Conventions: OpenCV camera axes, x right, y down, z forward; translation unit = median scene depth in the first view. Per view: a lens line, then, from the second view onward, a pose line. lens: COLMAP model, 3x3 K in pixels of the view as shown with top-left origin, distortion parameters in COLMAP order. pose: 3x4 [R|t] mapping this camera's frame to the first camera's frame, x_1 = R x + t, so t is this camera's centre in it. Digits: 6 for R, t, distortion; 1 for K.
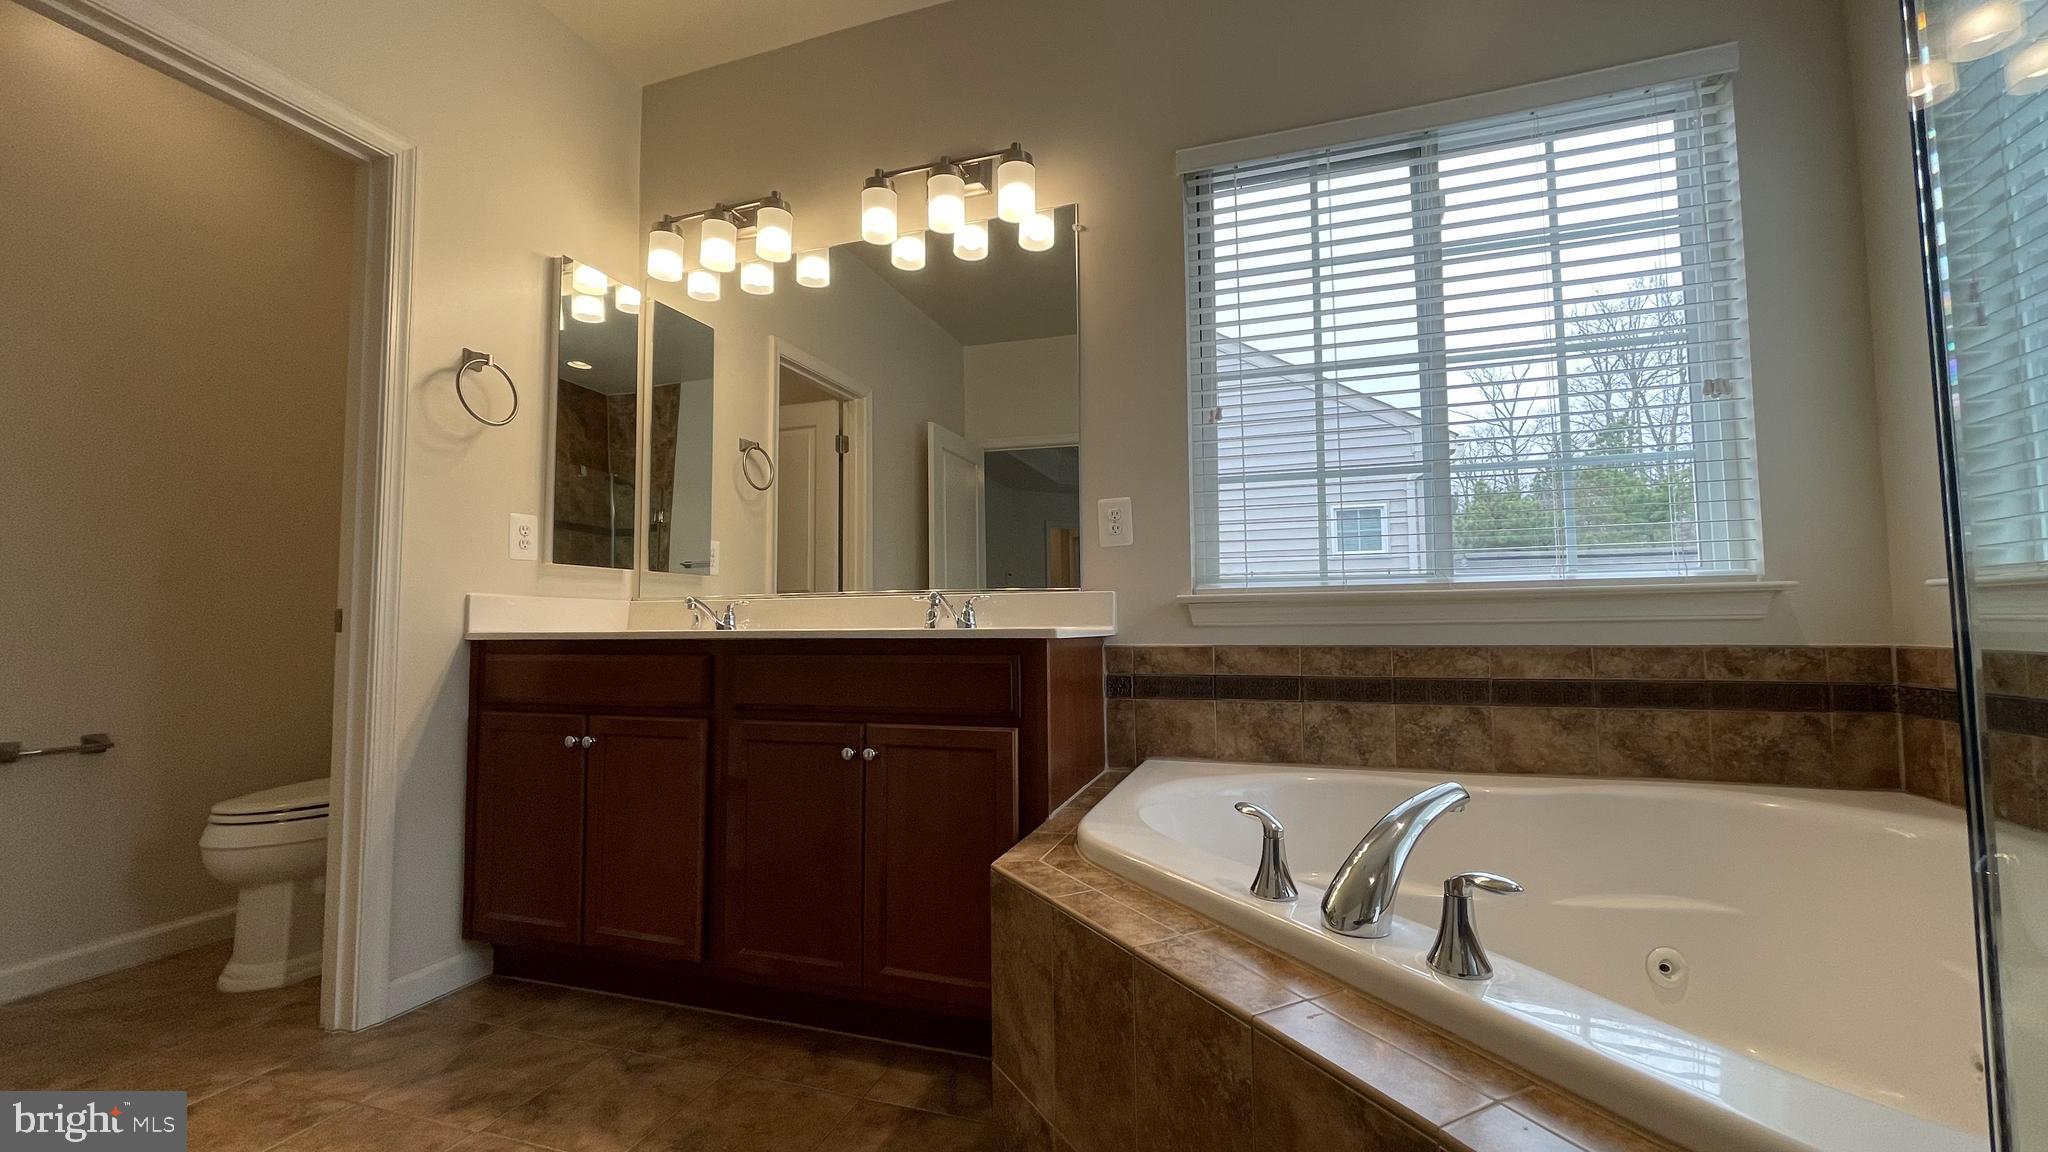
lens RADIAL K [[843.0, 0, 1019.1], [0, 843.0, 570.2], [0, 0, 1]] dist [-0.011742, 0.000009]
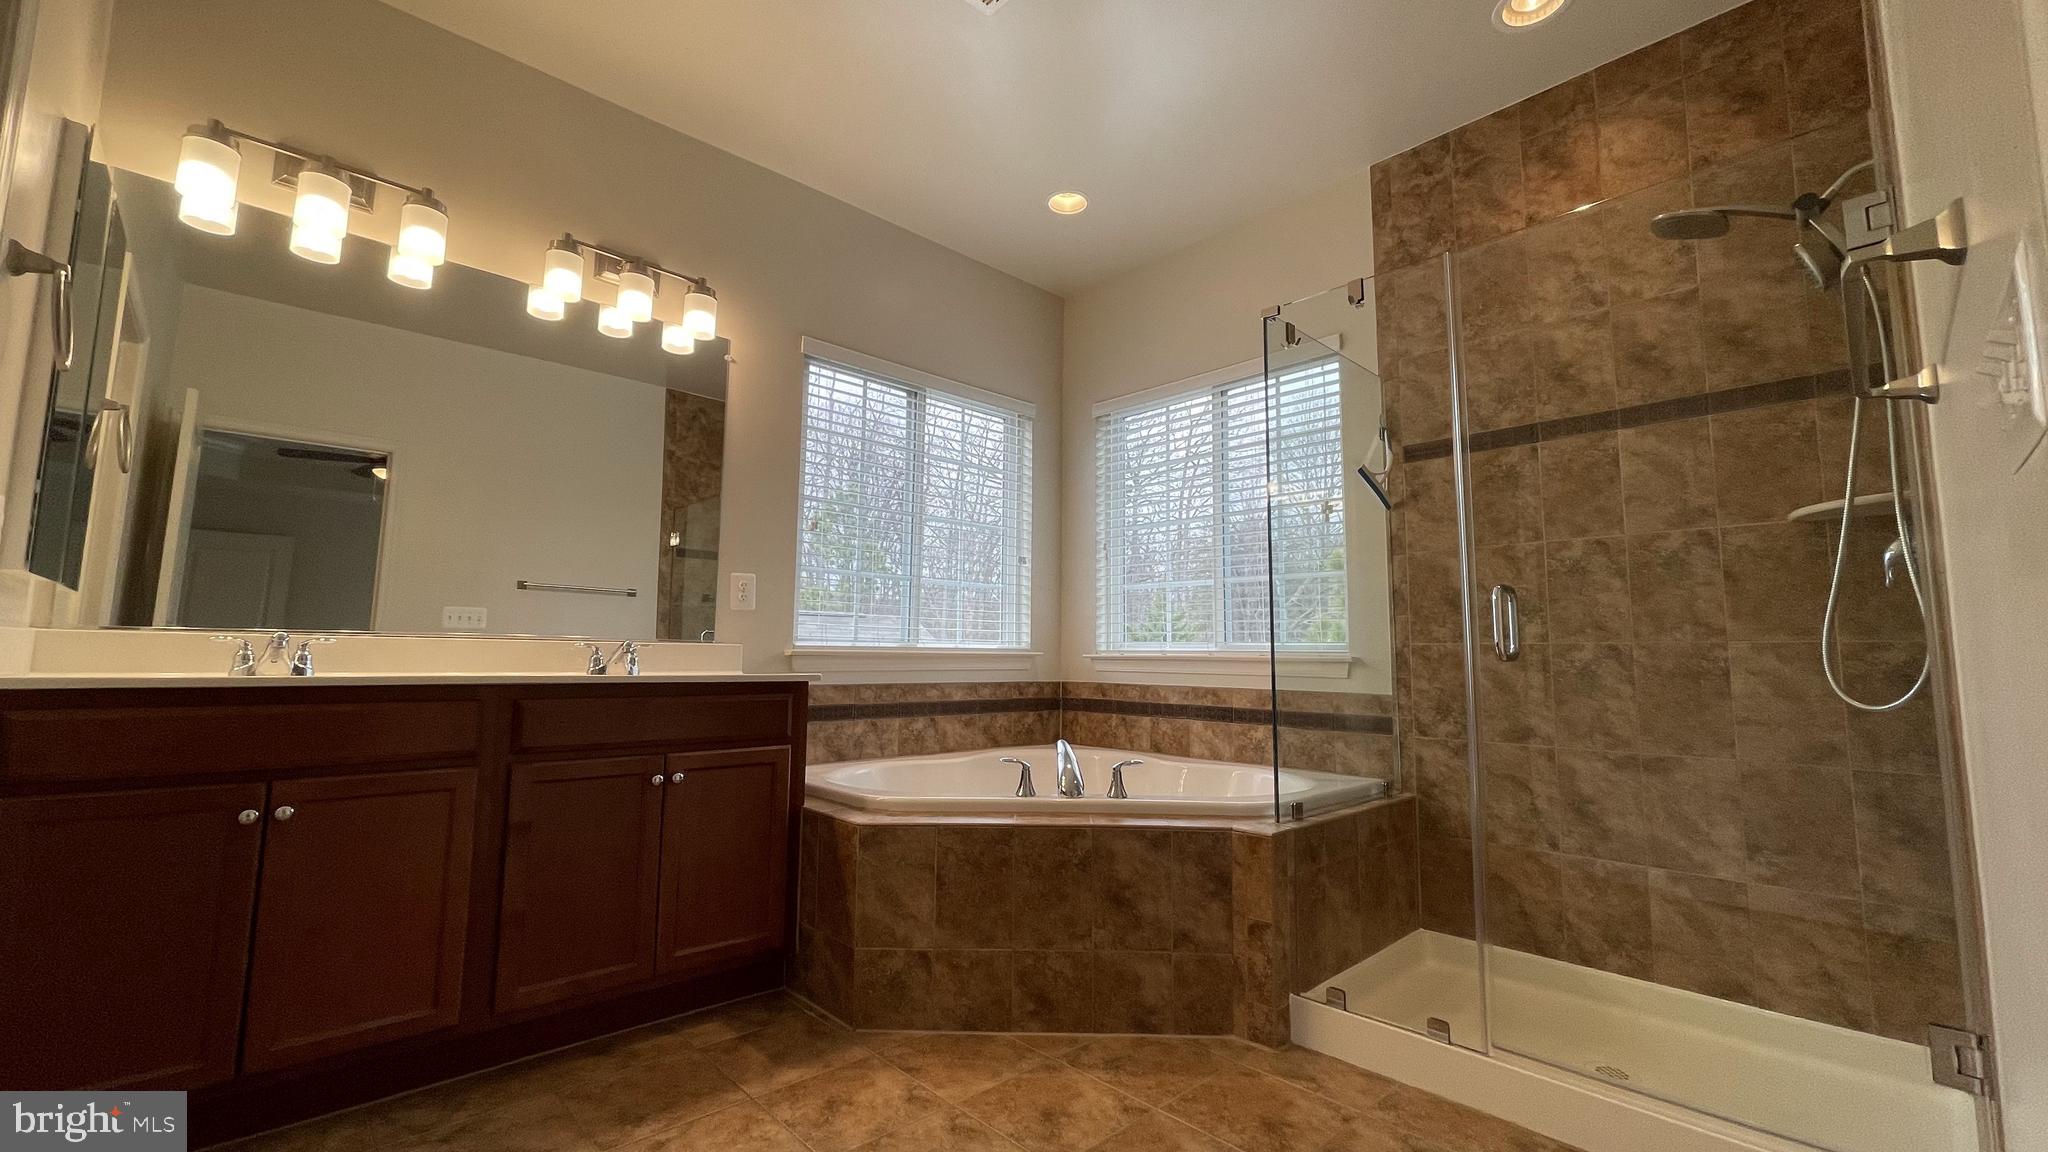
lens RADIAL K [[803.7, 0, 1064.8], [0, 803.7, 575.3], [0, 0, 1]] dist [-0.023455, 0.000244]
pose [[0.432730, 0.108130, 0.895015, -0.935914], [-0.066601, 0.993902, -0.087876, -0.007399], [-0.899060, -0.021582, 0.437293, -0.001116]]
